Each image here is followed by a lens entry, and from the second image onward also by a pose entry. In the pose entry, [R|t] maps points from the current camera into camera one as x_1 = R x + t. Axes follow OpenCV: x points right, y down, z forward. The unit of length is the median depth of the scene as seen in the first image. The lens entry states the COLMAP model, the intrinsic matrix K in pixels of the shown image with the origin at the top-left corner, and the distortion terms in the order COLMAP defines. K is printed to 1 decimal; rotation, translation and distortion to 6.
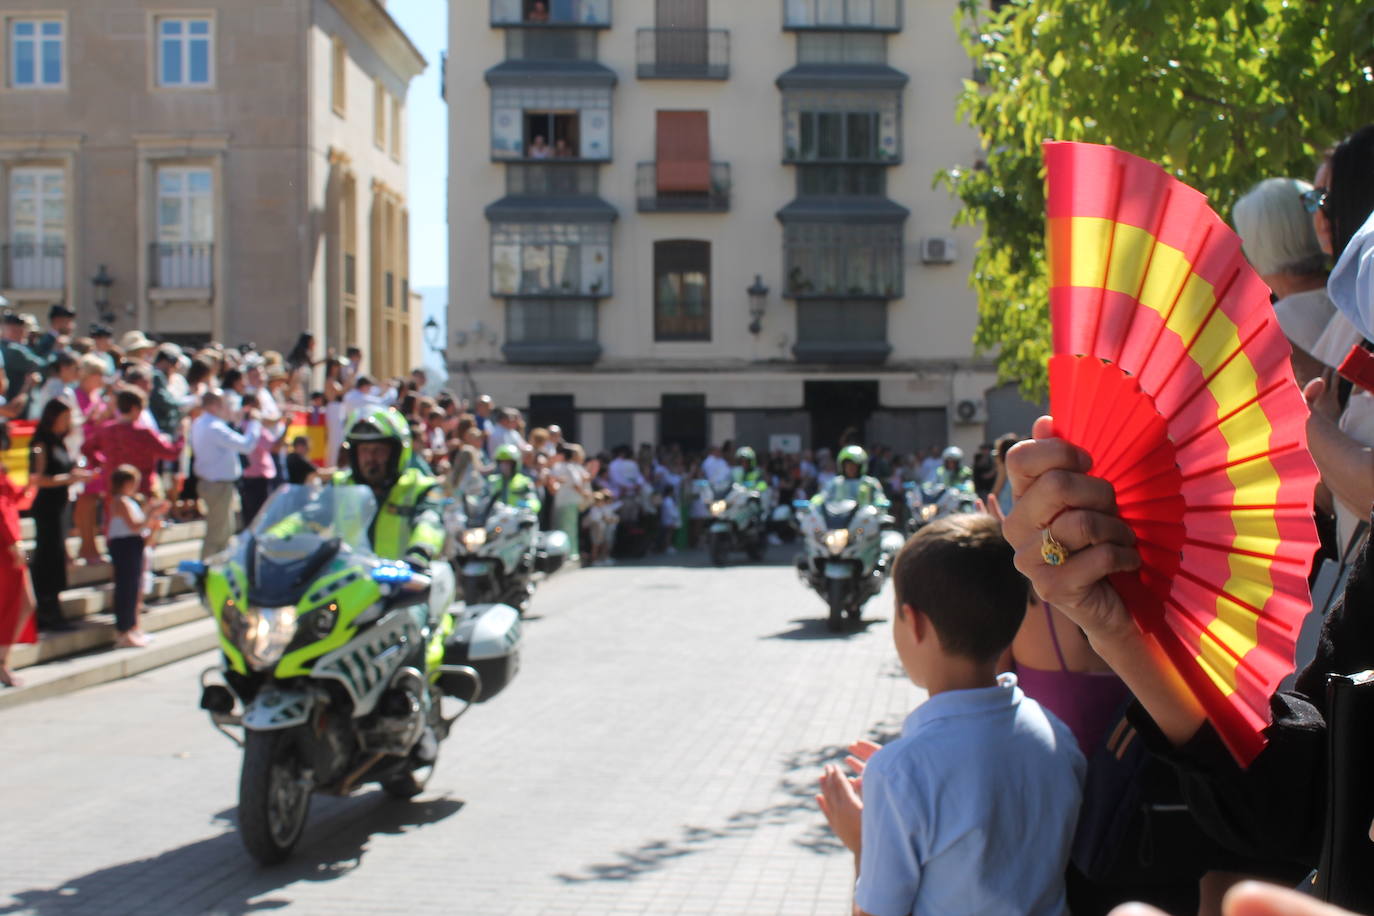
lens RADIAL K [[1774.9, 0, 687.0], [0, 1774.9, 458.0], [0, 0, 1]] dist [-0.086018, 0.145638]
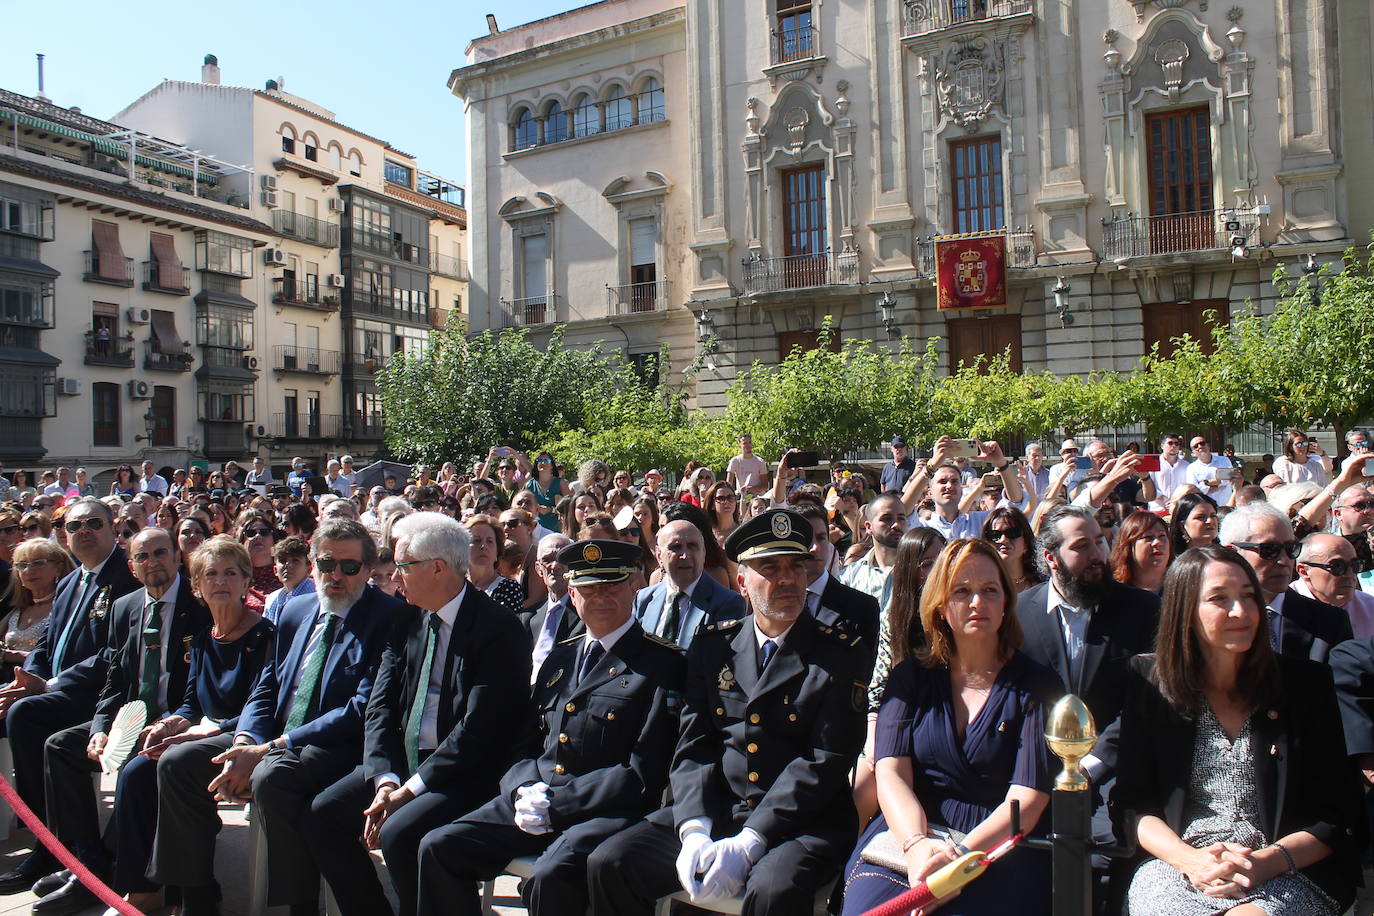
lens RADIAL K [[1149.5, 0, 687.0], [0, 1149.5, 458.0], [0, 0, 1]] dist [-0.171396, 0.151006]
pose [[0.425786, -0.005996, 0.904804, -0.500278], [0.049372, 0.998642, -0.016616, -0.014191], [-0.903476, 0.051747, 0.425504, 0.117632]]
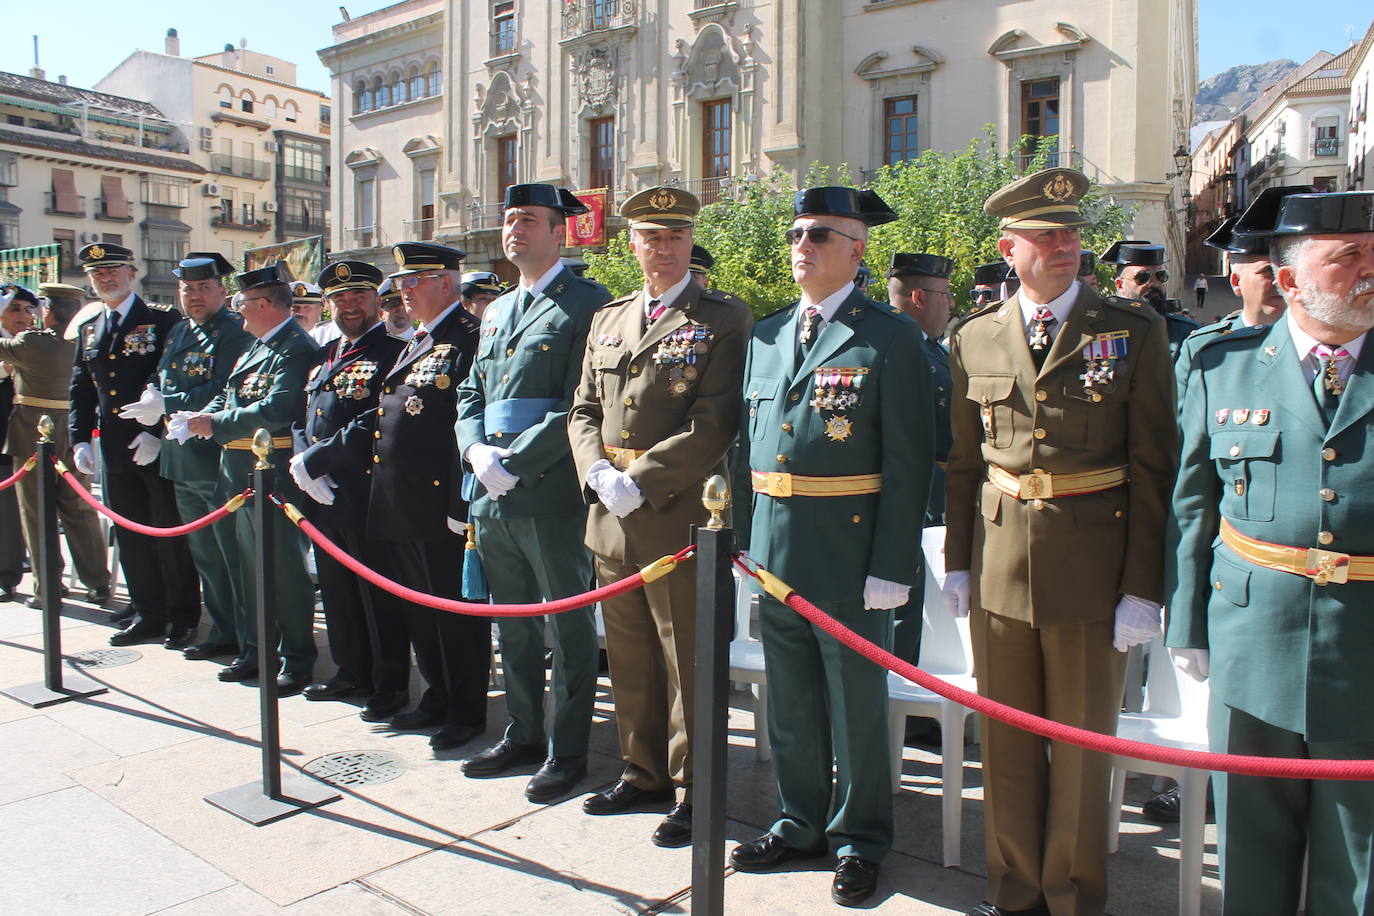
lens RADIAL K [[1149.5, 0, 687.0], [0, 1149.5, 458.0], [0, 0, 1]] dist [-0.171396, 0.151006]
pose [[0.541593, -0.067547, 0.837923, -0.572949], [0.015890, 0.997411, 0.070134, 0.005099], [-0.840491, -0.024669, 0.541264, -0.408811]]
